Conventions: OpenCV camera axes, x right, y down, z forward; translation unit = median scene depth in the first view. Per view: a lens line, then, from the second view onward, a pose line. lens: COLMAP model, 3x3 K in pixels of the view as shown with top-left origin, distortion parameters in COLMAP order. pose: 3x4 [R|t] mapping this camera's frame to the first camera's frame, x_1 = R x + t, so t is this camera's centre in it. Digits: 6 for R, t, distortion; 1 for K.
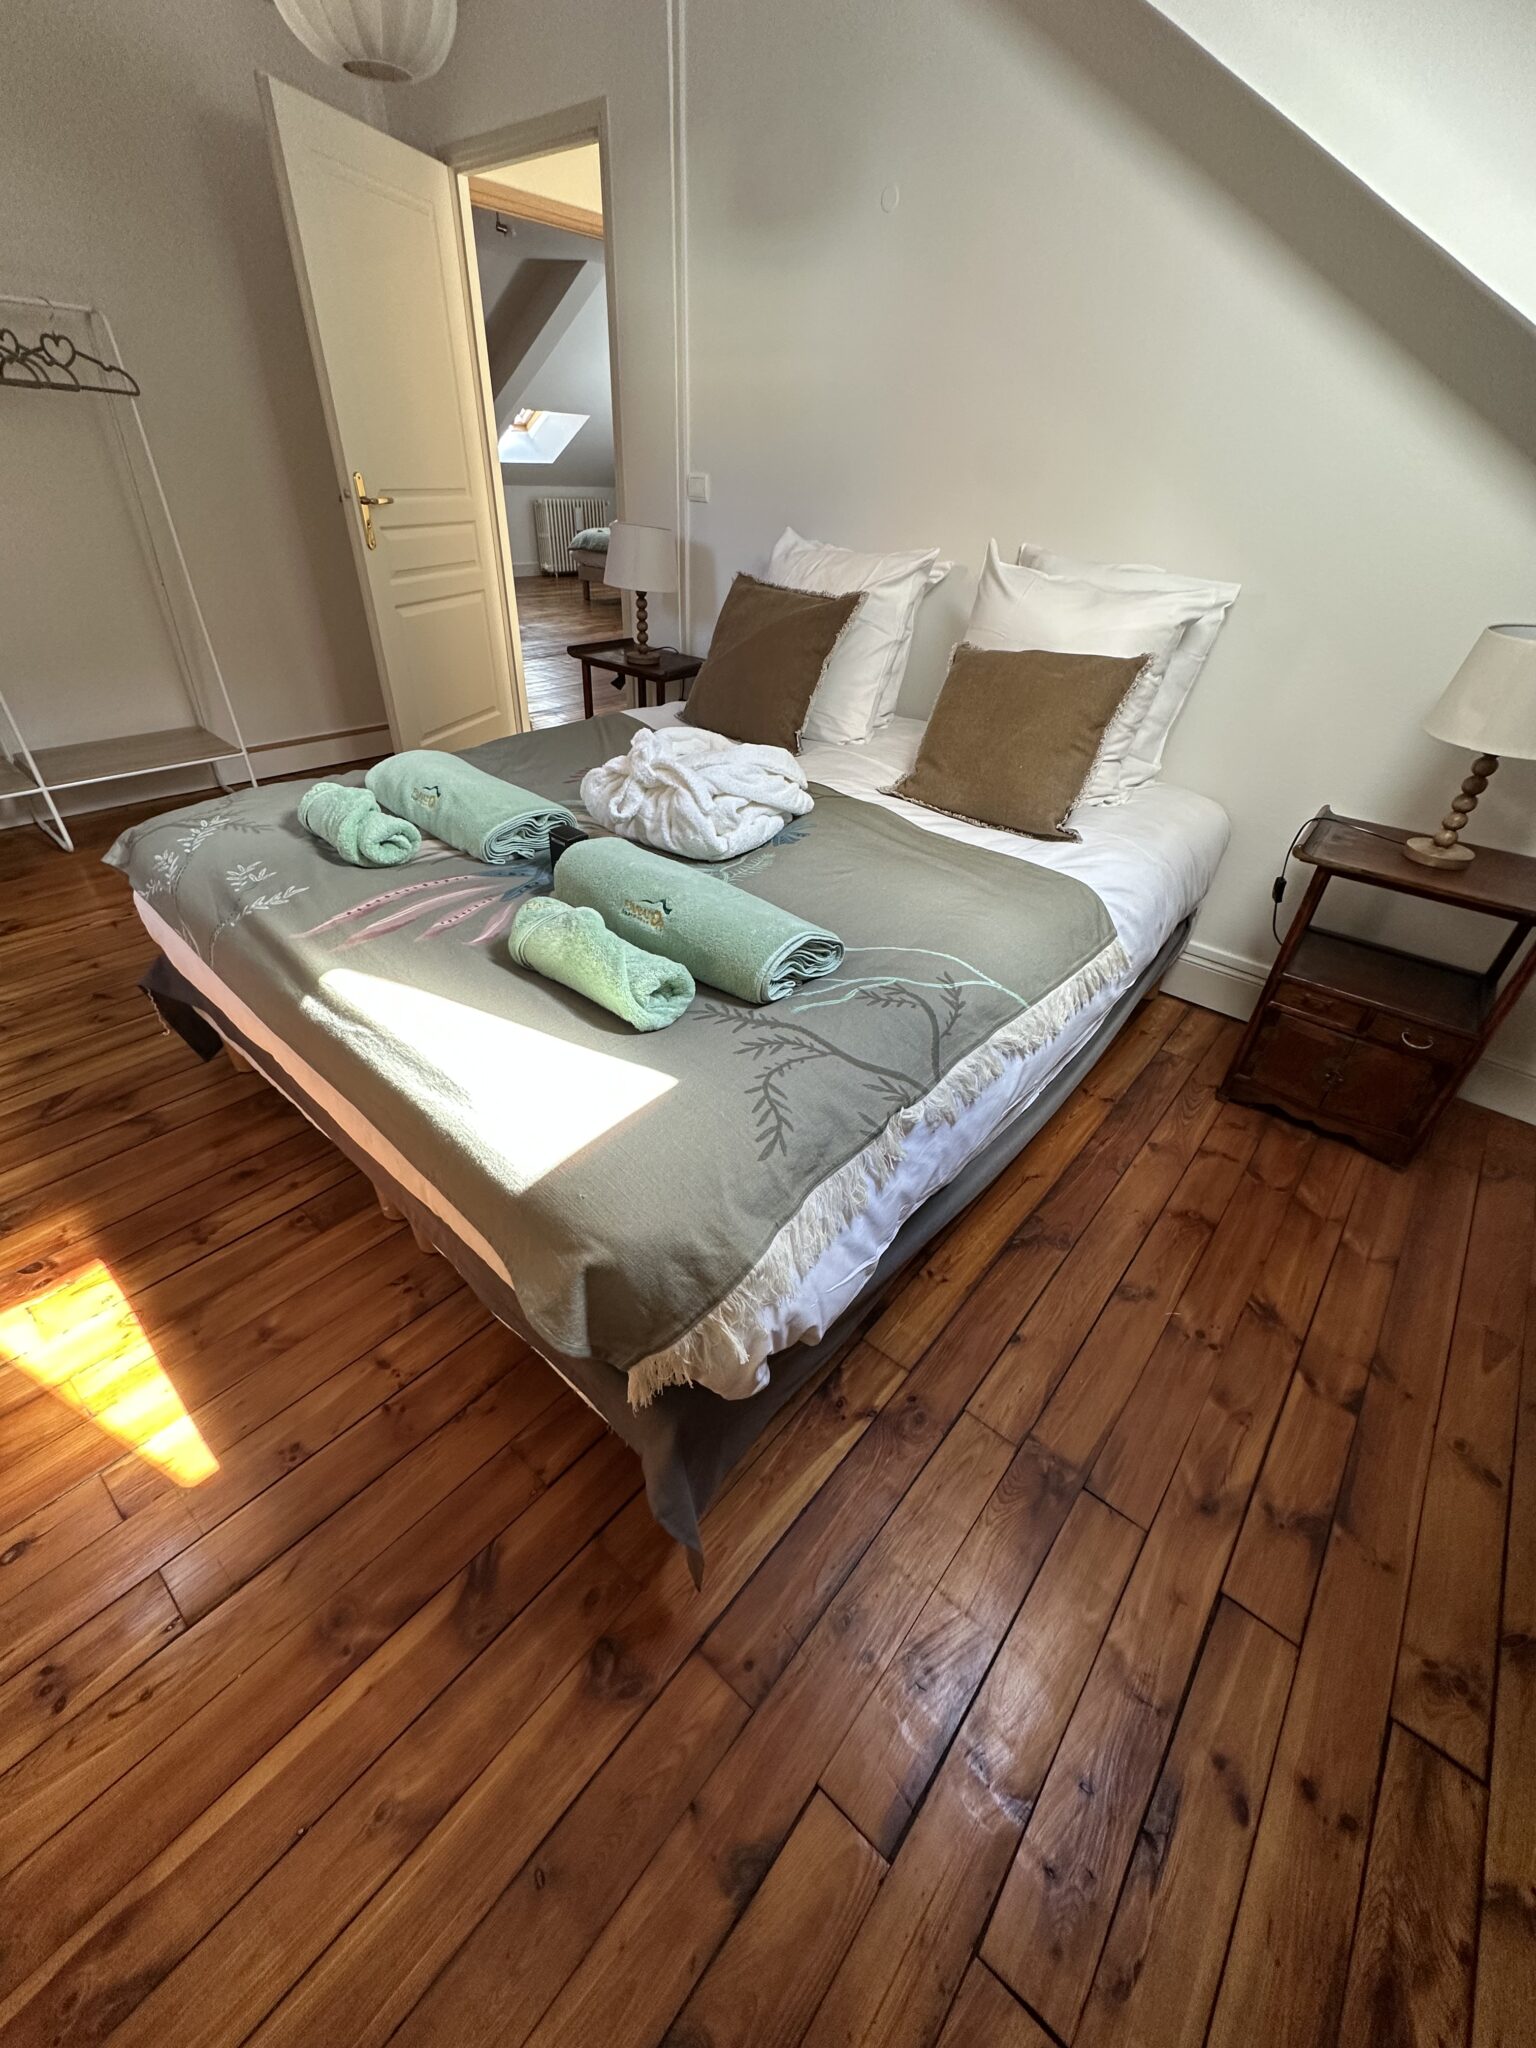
lens RADIAL K [[813.8, 0, 763.2], [0, 813.8, 1020.2], [0, 0, 1]] dist [-0.002423, 0.000589]
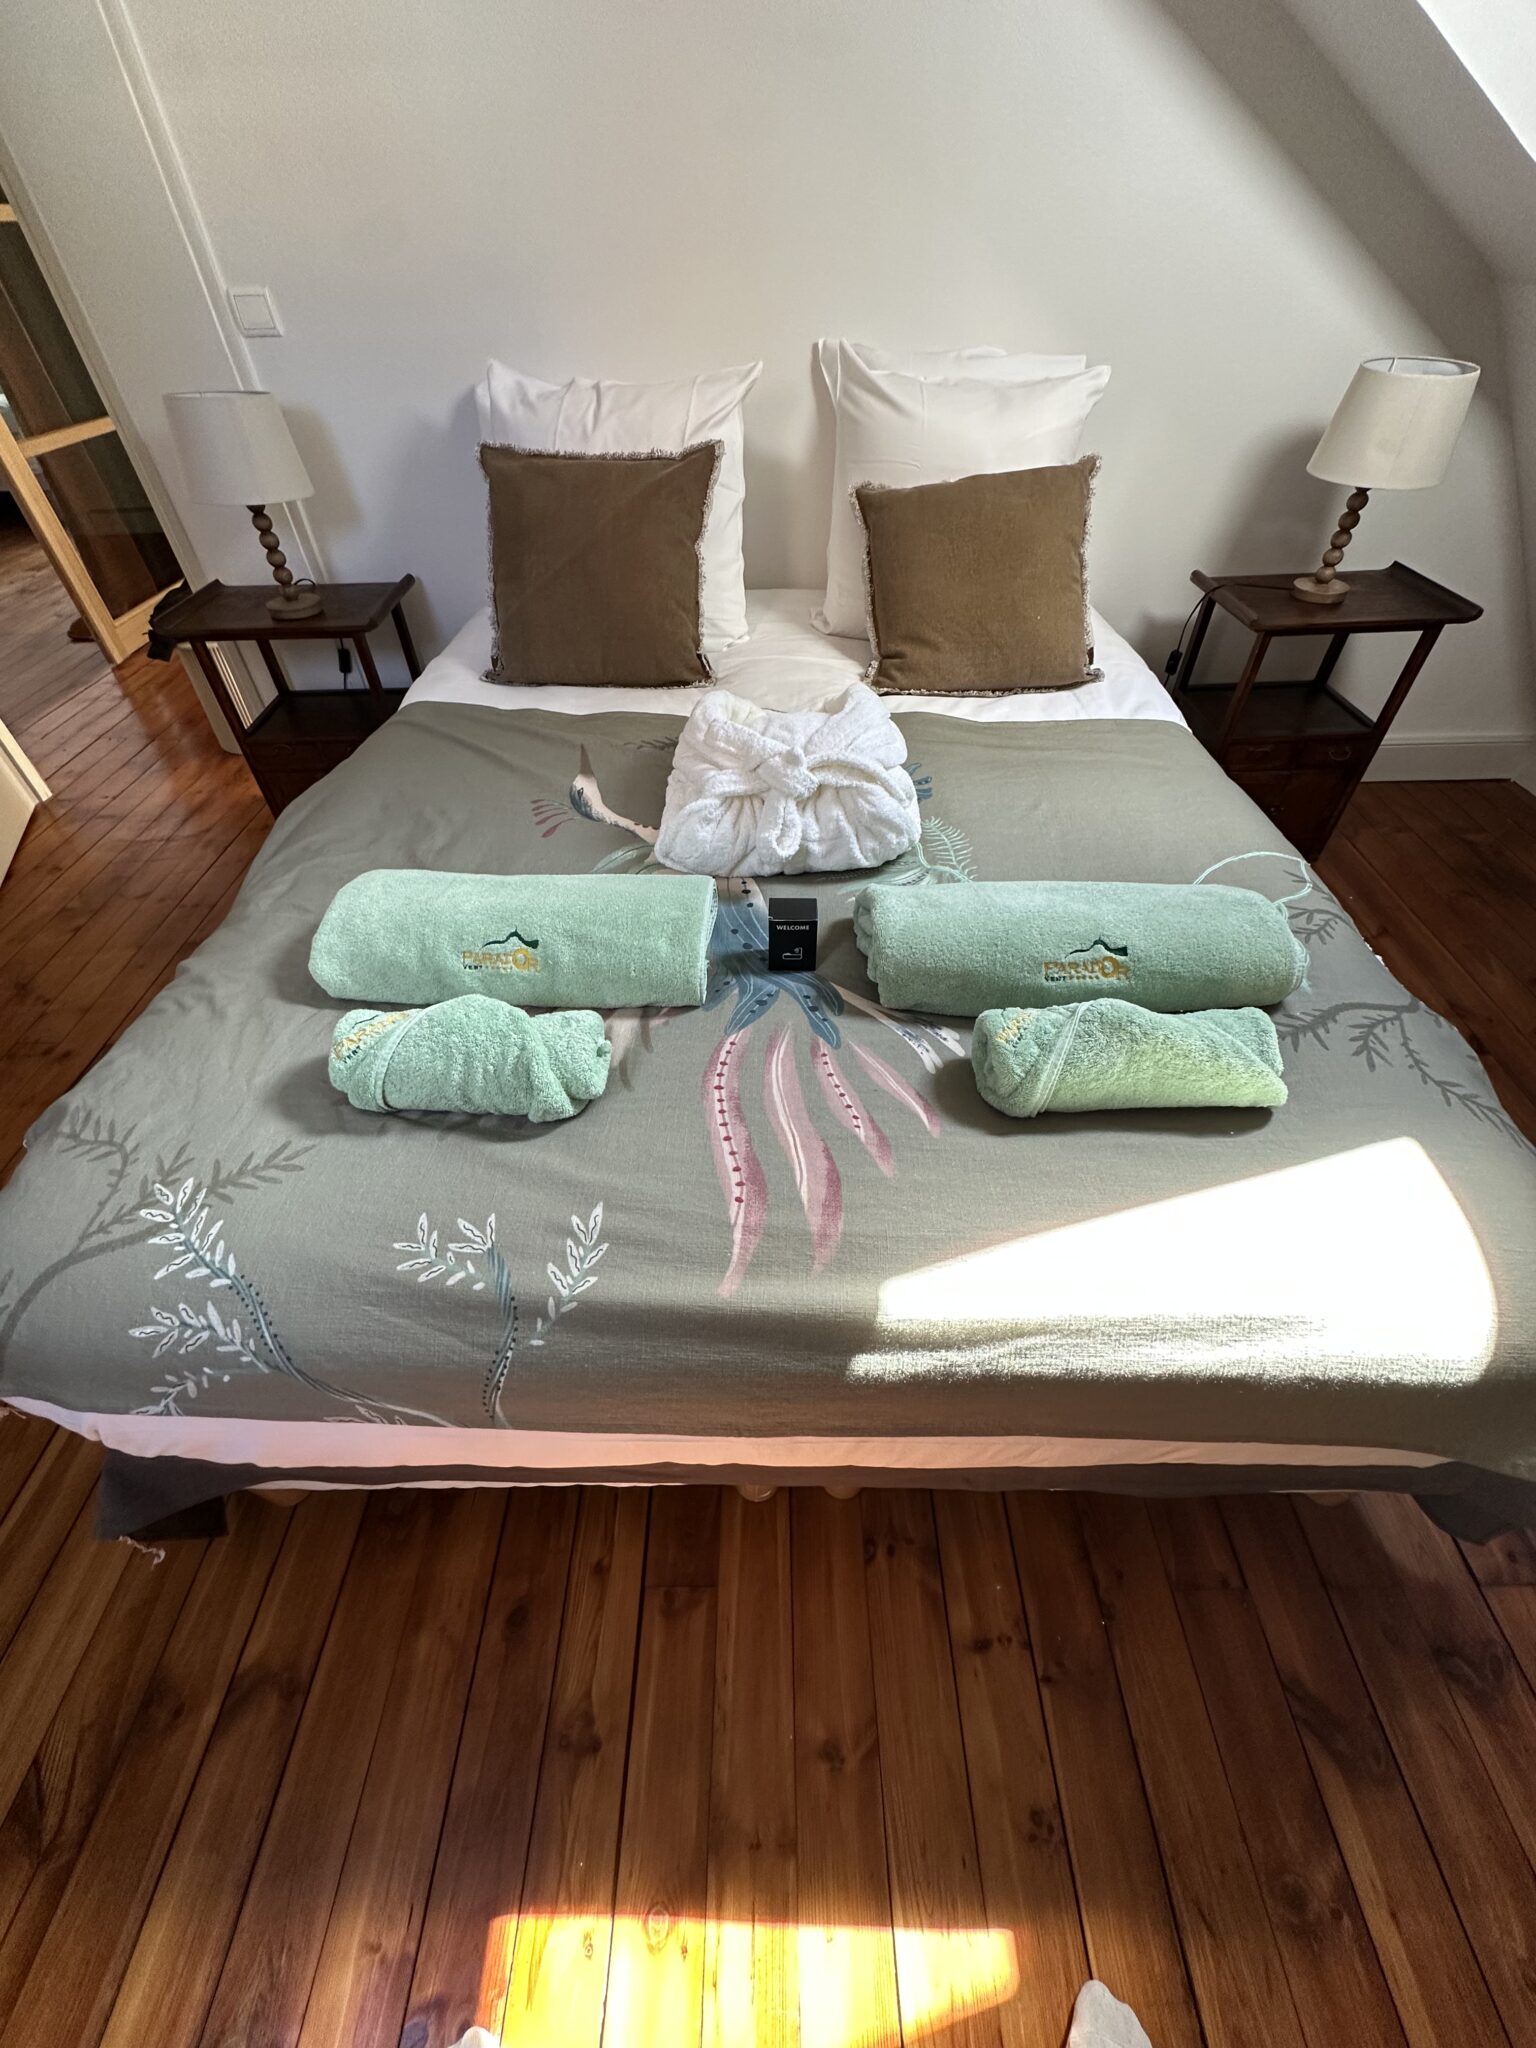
lens RADIAL K [[813.8, 0, 767.9], [0, 813.8, 1022.1], [0, 0, 1]] dist [-0.002423, 0.000589]
pose [[0.759312, -0.495917, 0.421321, -0.617478], [0.409877, 0.867371, 0.282256, -0.365550], [-0.505417, -0.041631, 0.861870, 0.439860]]
